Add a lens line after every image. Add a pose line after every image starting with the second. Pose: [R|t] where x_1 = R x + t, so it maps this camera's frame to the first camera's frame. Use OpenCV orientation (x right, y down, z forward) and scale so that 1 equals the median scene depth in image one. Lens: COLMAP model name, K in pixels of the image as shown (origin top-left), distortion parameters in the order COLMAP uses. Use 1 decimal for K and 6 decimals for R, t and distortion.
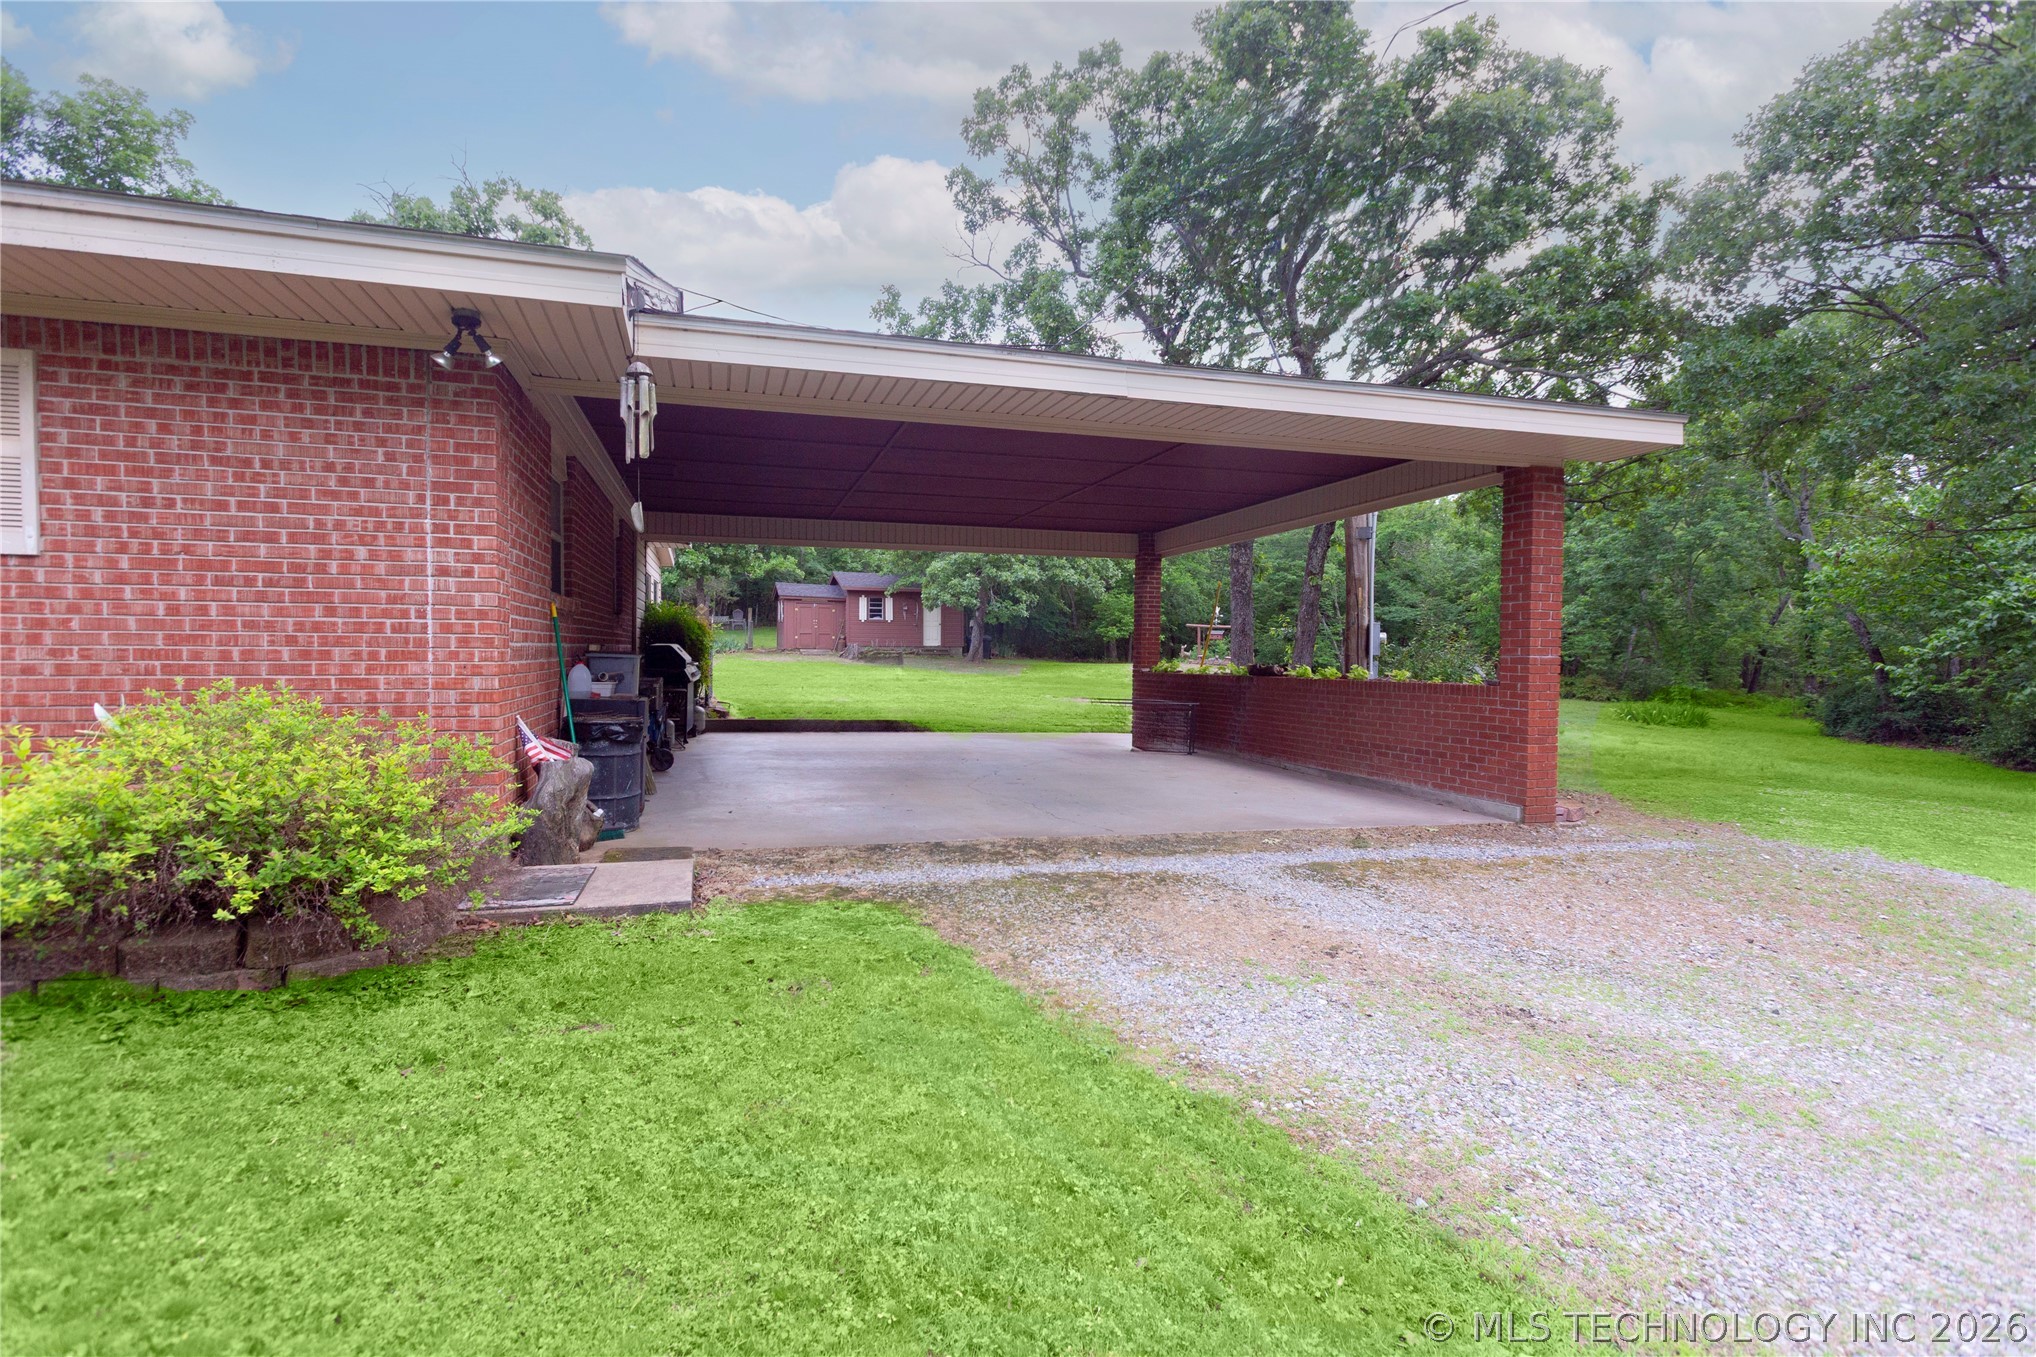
lens RADIAL K [[1012.2, 0, 943.9], [0, 1012.2, 687.3], [0, 0, 1]] dist [0.012161, 0.000893]
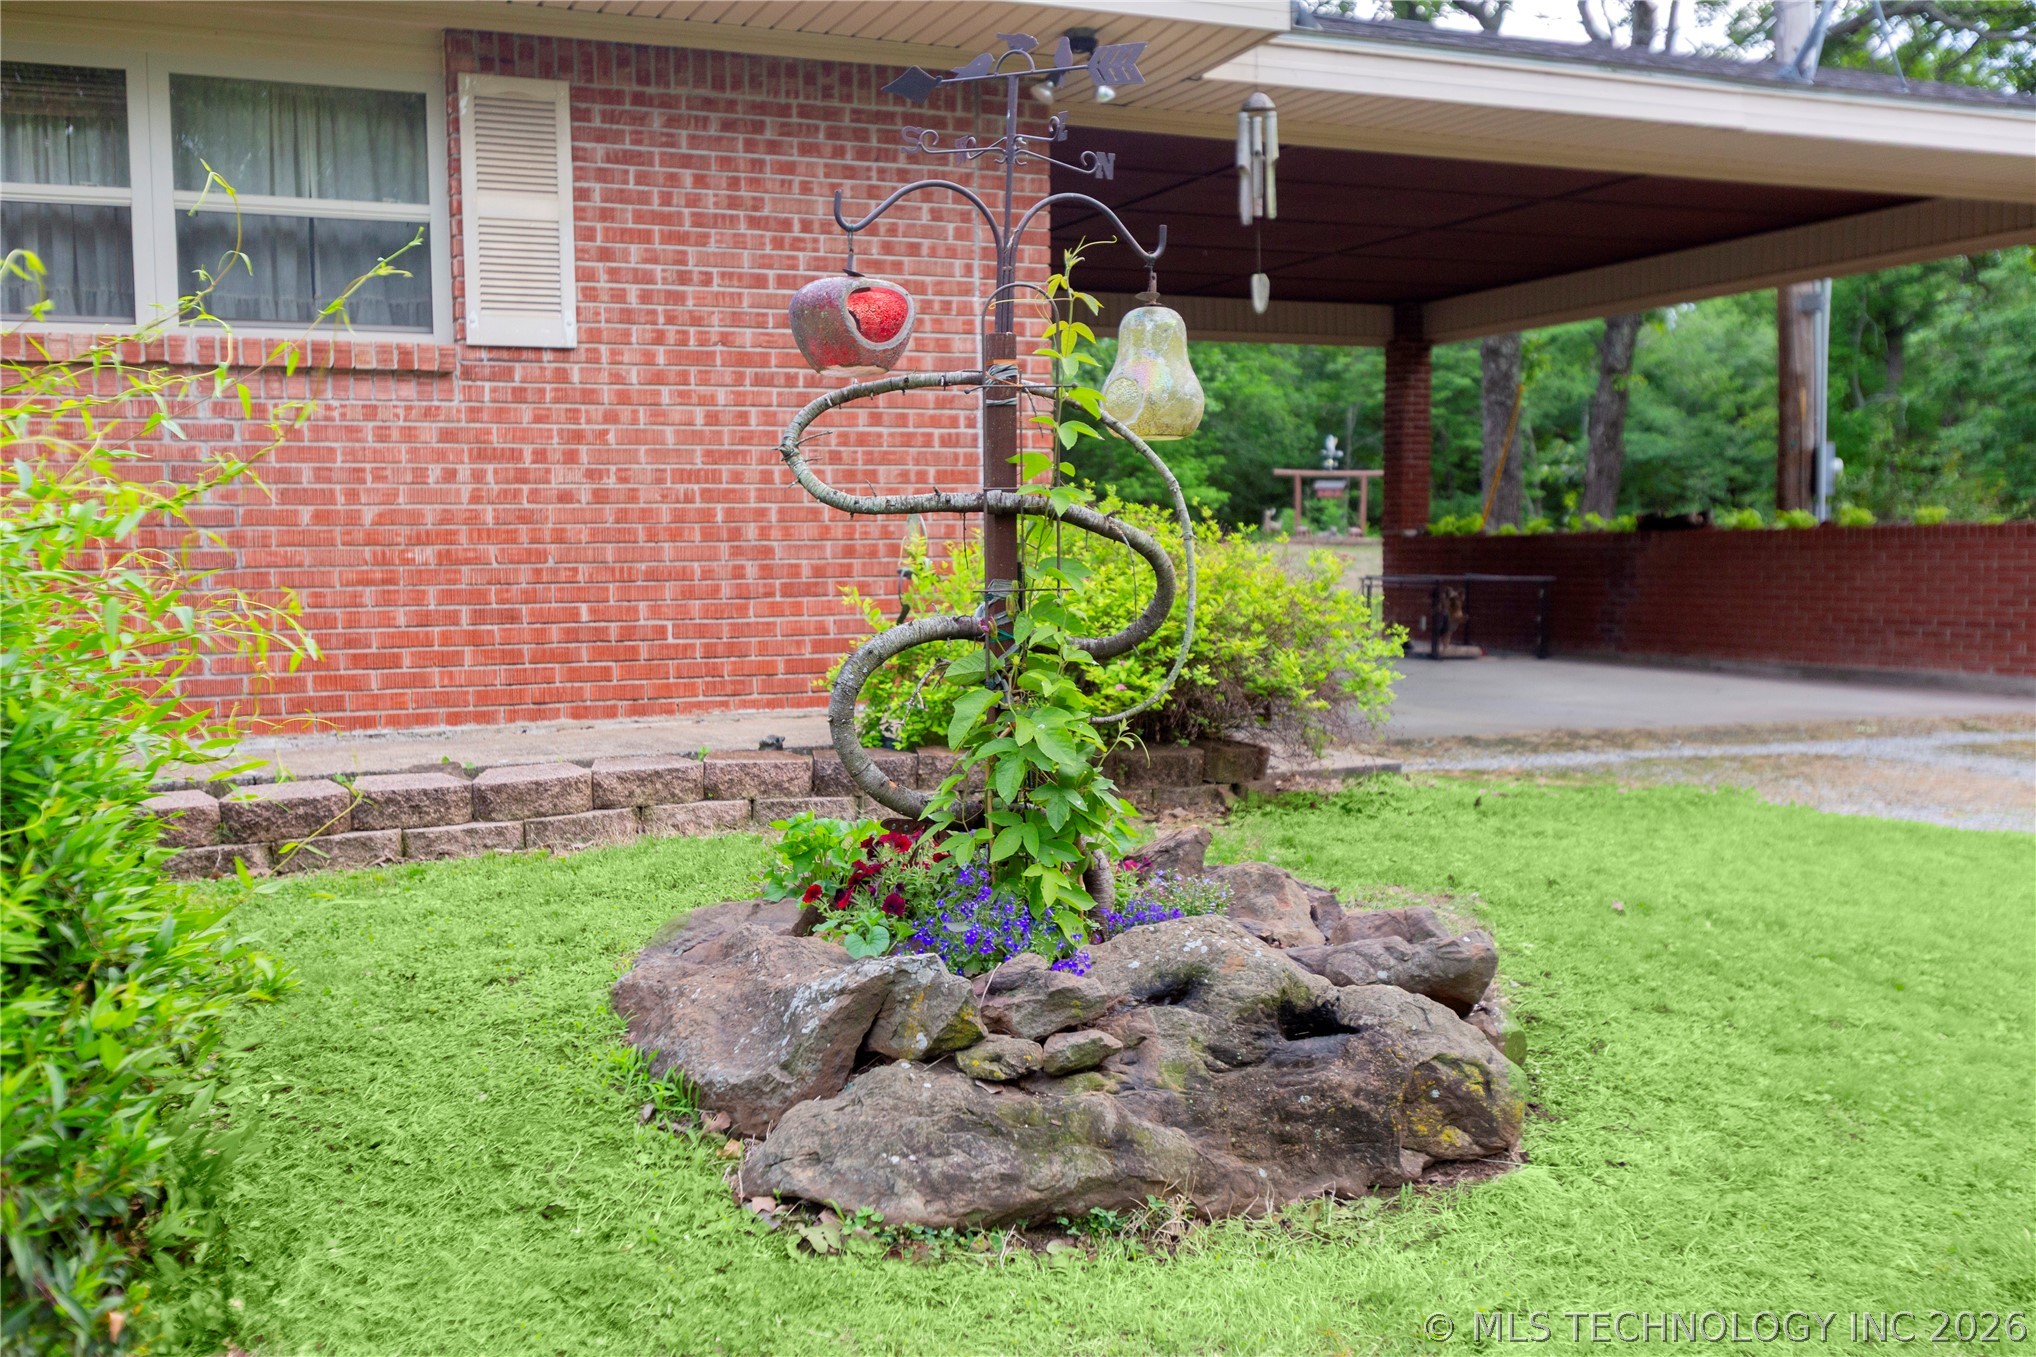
lens RADIAL K [[1979.6, 0, 1009.3], [0, 1979.6, 672.3], [0, 0, 1]] dist [0.002195, 0.000000]
pose [[0.991311, -0.027006, 0.128733, -0.727224], [0.022443, 0.999072, 0.036767, 0.065759], [-0.129607, -0.033558, 0.990997, -0.514726]]
